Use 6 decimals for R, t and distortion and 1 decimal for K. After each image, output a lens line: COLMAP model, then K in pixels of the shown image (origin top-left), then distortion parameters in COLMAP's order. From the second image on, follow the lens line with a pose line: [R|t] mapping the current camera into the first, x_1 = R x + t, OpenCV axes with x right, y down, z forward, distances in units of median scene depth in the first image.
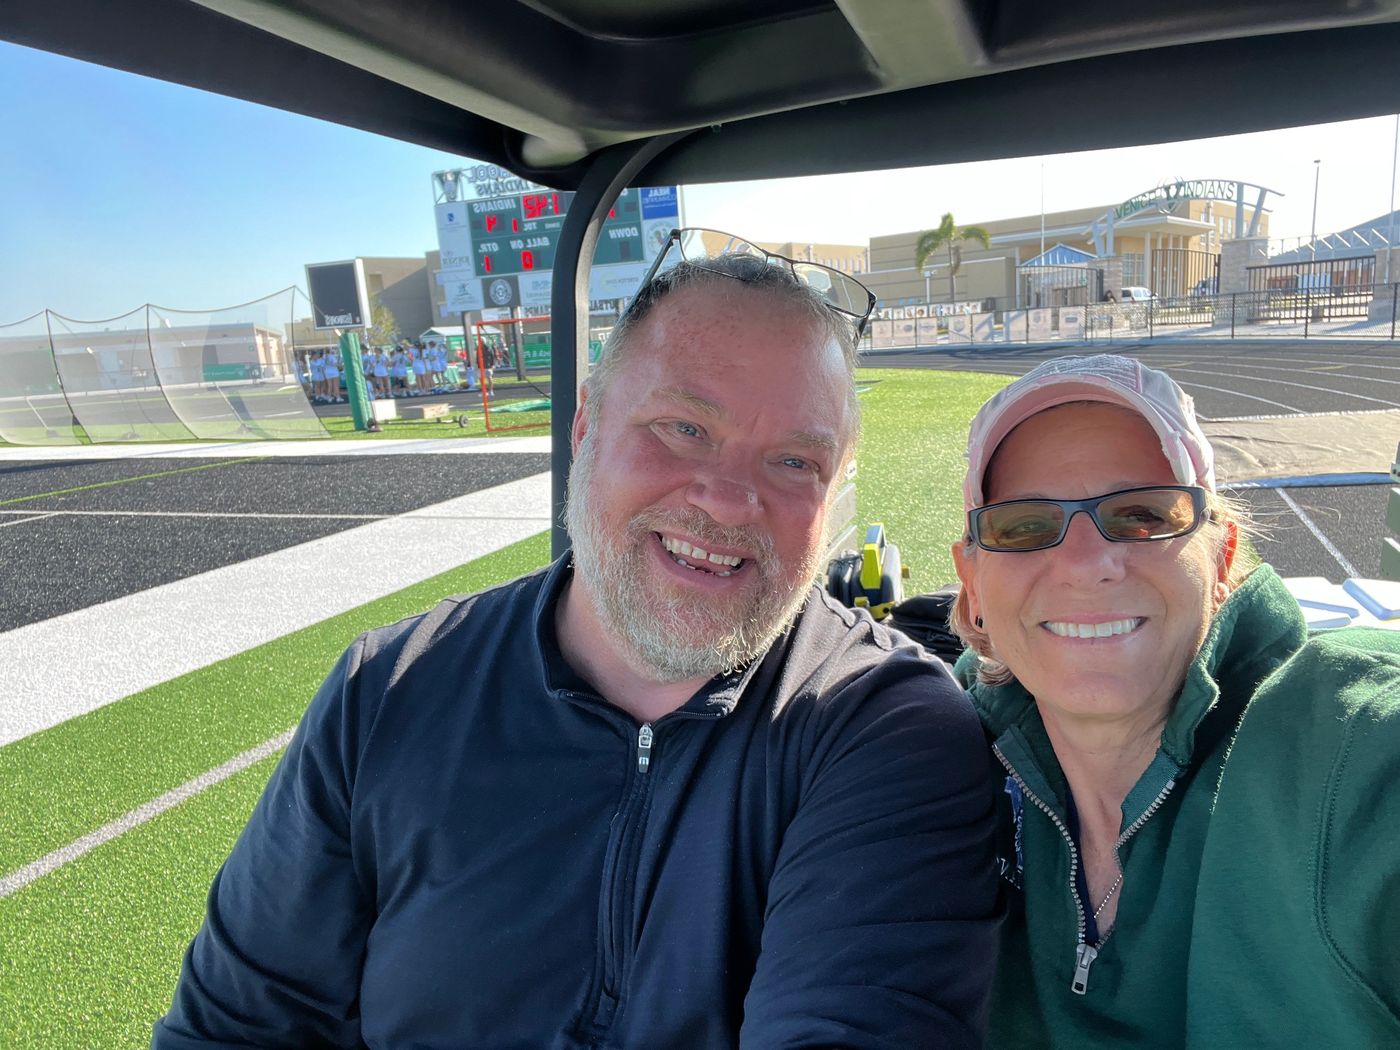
lens RADIAL K [[936.9, 0, 698.3], [0, 936.9, 524.7], [0, 0, 1]] dist [0.010250, 0.001595]
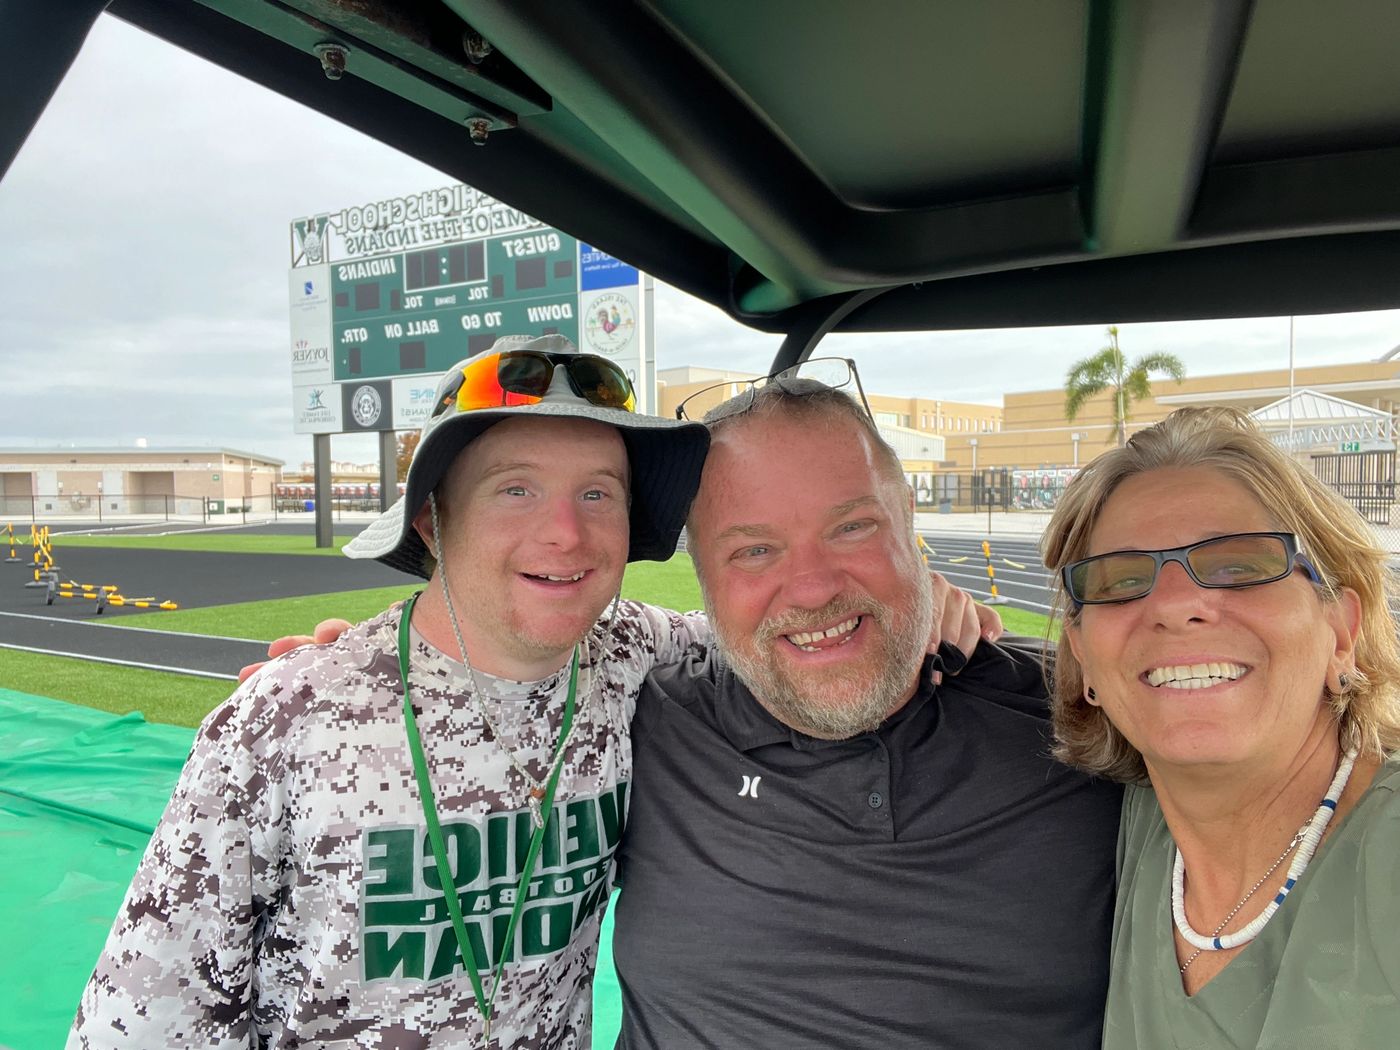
lens RADIAL K [[936.9, 0, 701.8], [0, 936.9, 523.5], [0, 0, 1]] dist [0.010250, 0.001595]
pose [[0.989157, 0.063783, -0.132289, 0.092776], [-0.084380, 0.984073, -0.156463, -0.097197], [0.120202, 0.165929, 0.978784, 0.448054]]
